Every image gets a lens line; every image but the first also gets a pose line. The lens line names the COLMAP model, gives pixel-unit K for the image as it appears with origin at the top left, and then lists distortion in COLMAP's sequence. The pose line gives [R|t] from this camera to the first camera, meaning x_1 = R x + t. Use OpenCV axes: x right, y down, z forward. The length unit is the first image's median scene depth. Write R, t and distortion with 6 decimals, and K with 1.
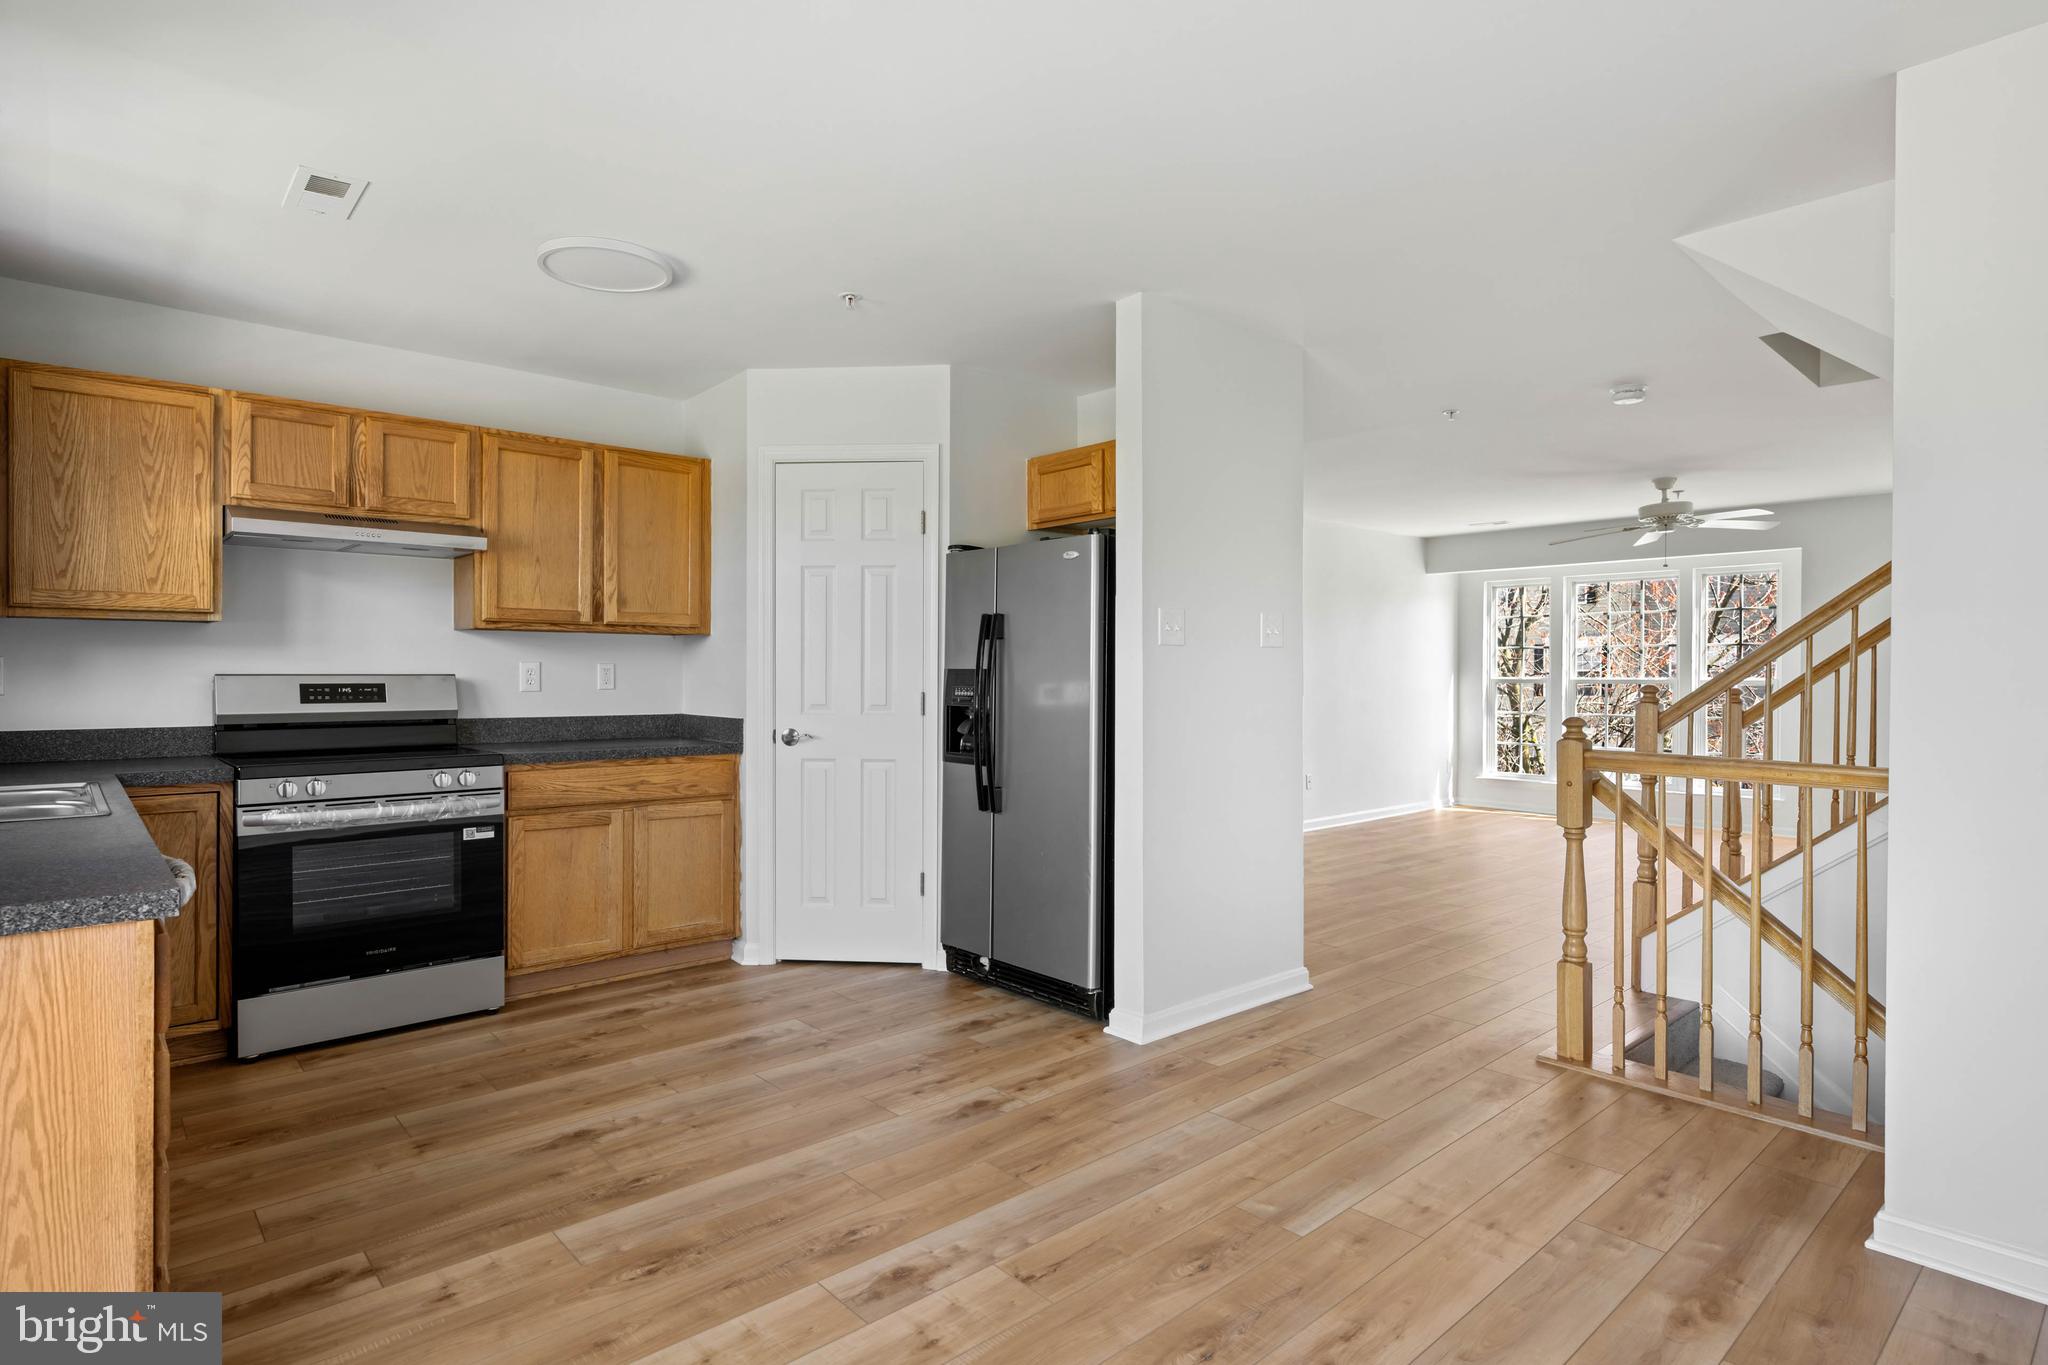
lens RADIAL K [[1063.6, 0, 1024.0], [0, 1063.6, 683.5], [0, 0, 1]] dist [0.000571, 0.000048]
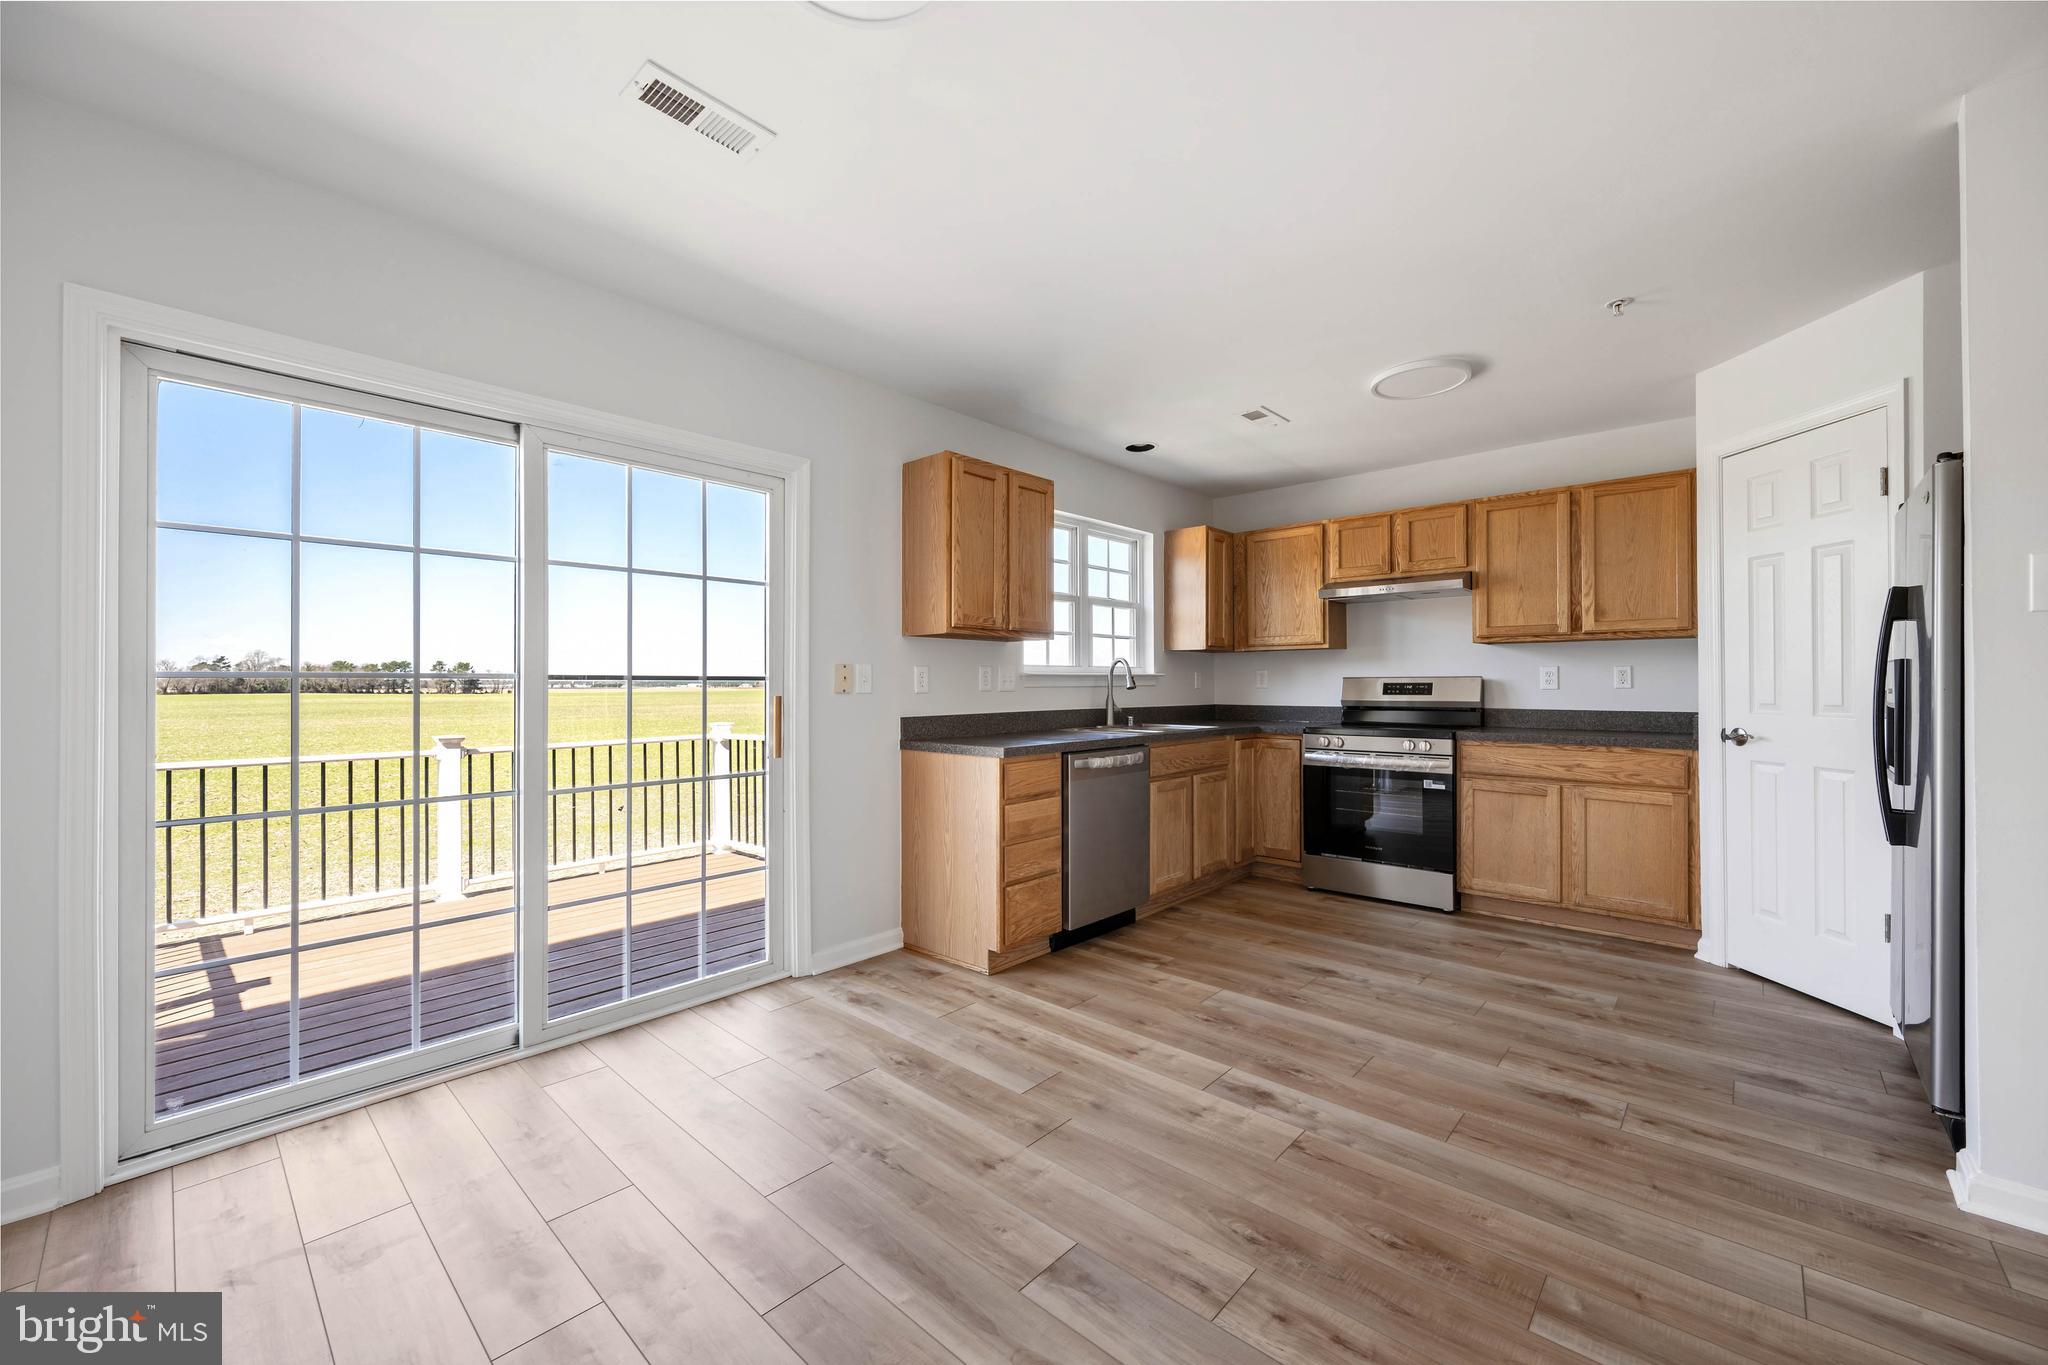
lens RADIAL K [[805.8, 0, 1026.7], [0, 805.8, 681.1], [0, 0, 1]] dist [-0.002220, 0.000452]
pose [[0.098851, -0.008706, -0.995064, 0.524395], [-0.008529, 0.999918, -0.009596, 0.014723], [0.995066, 0.009435, 0.098769, 0.335242]]
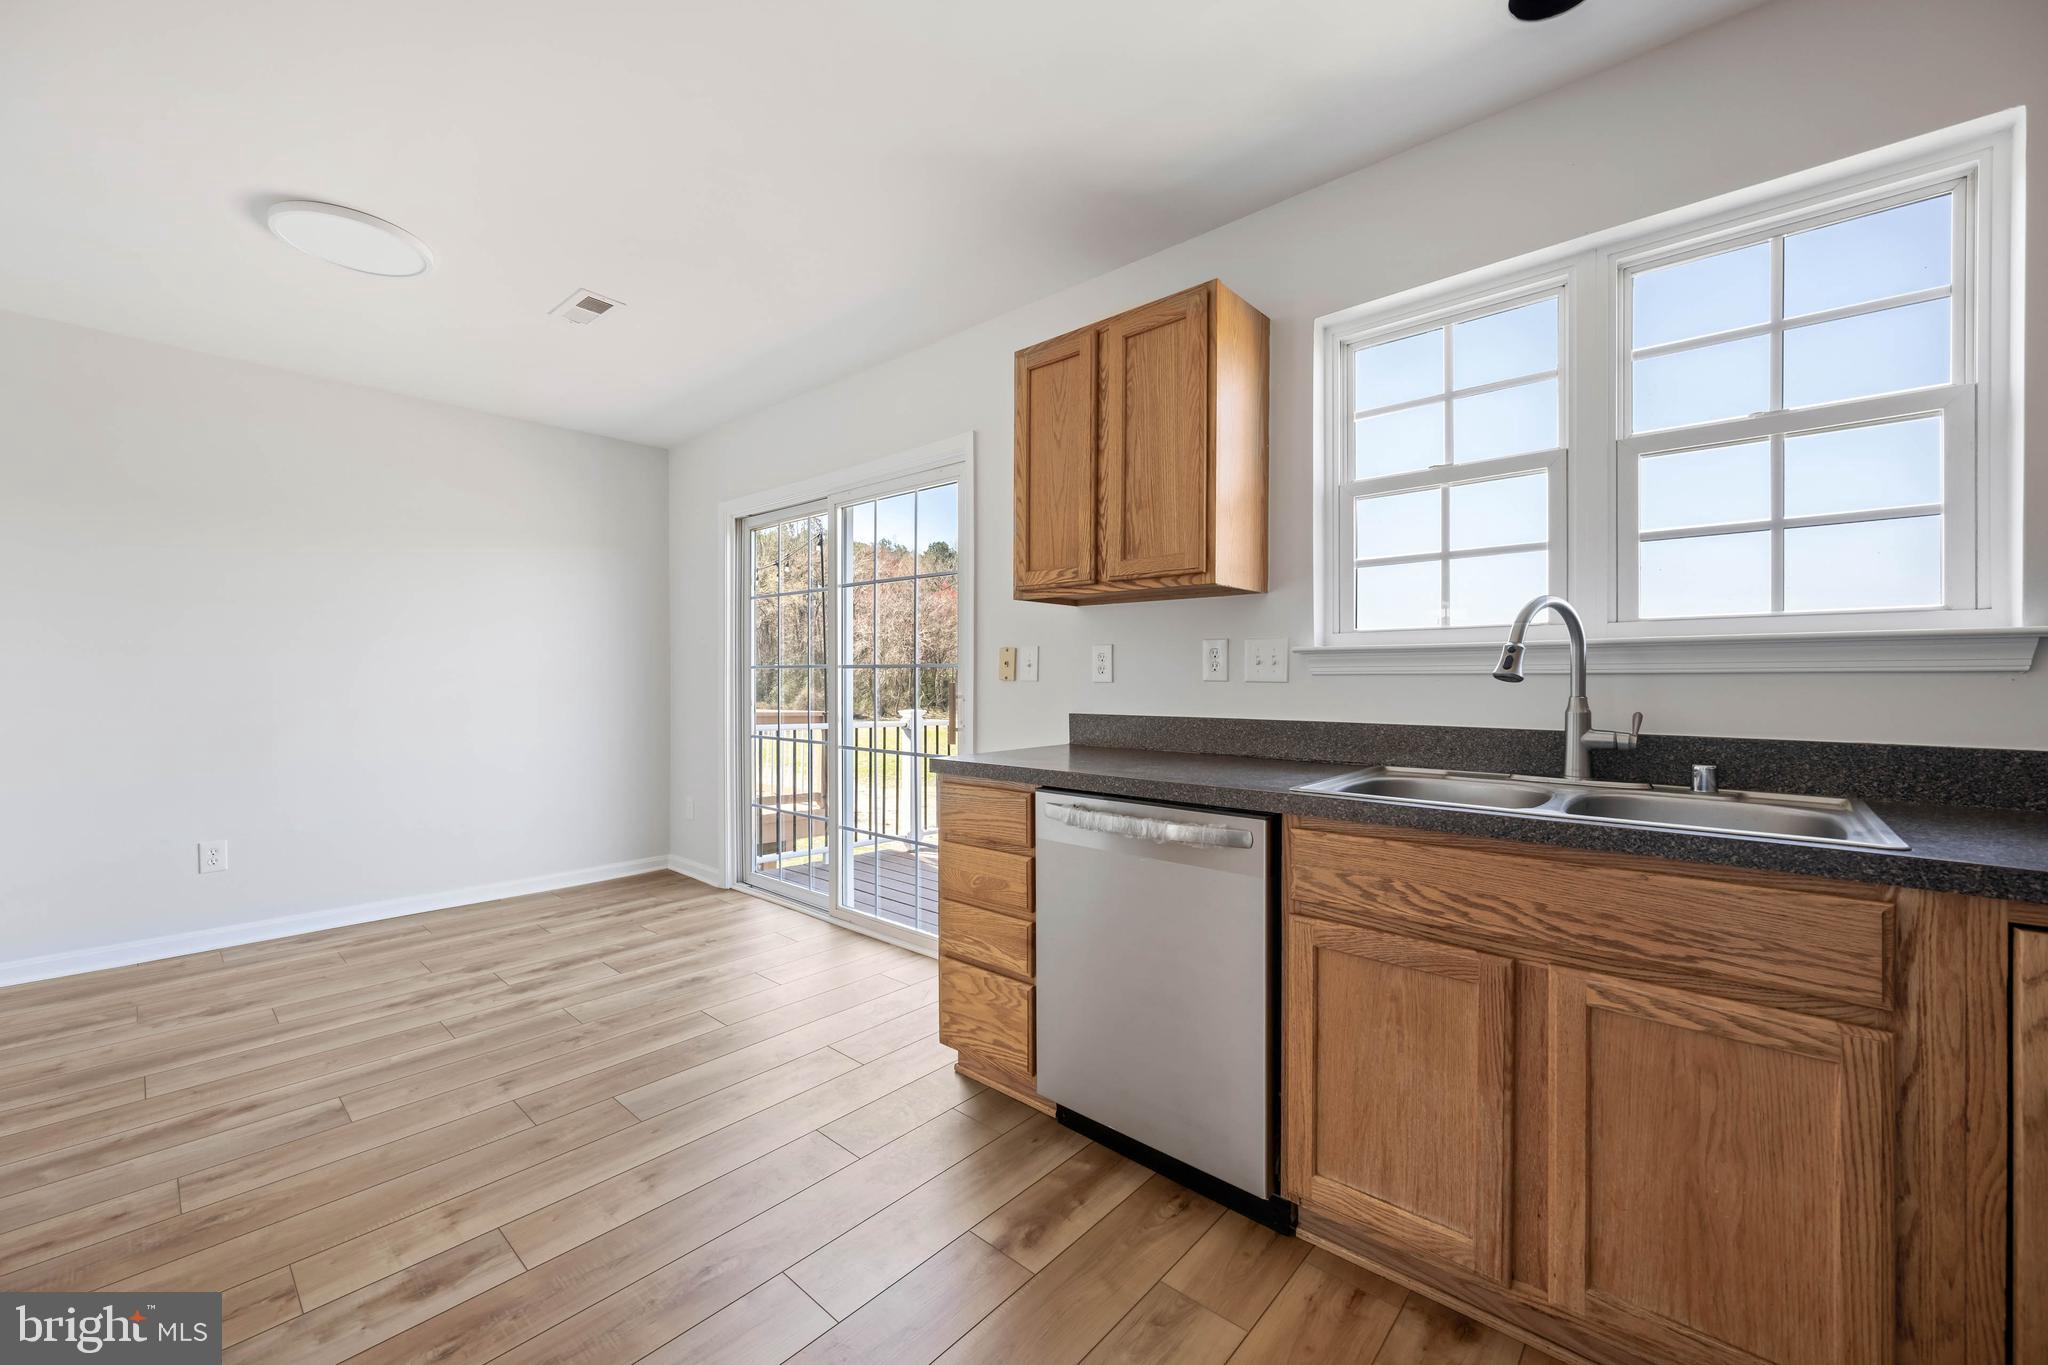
lens RADIAL K [[805.8, 0, 1015.6], [0, 805.8, 676.7], [0, 0, 1]] dist [-0.002220, 0.000452]
pose [[-0.994825, -0.004691, -0.101494, -0.317026], [-0.006027, 0.999899, 0.012858, 0.007329], [0.101424, 0.013403, -0.994753, 1.001524]]
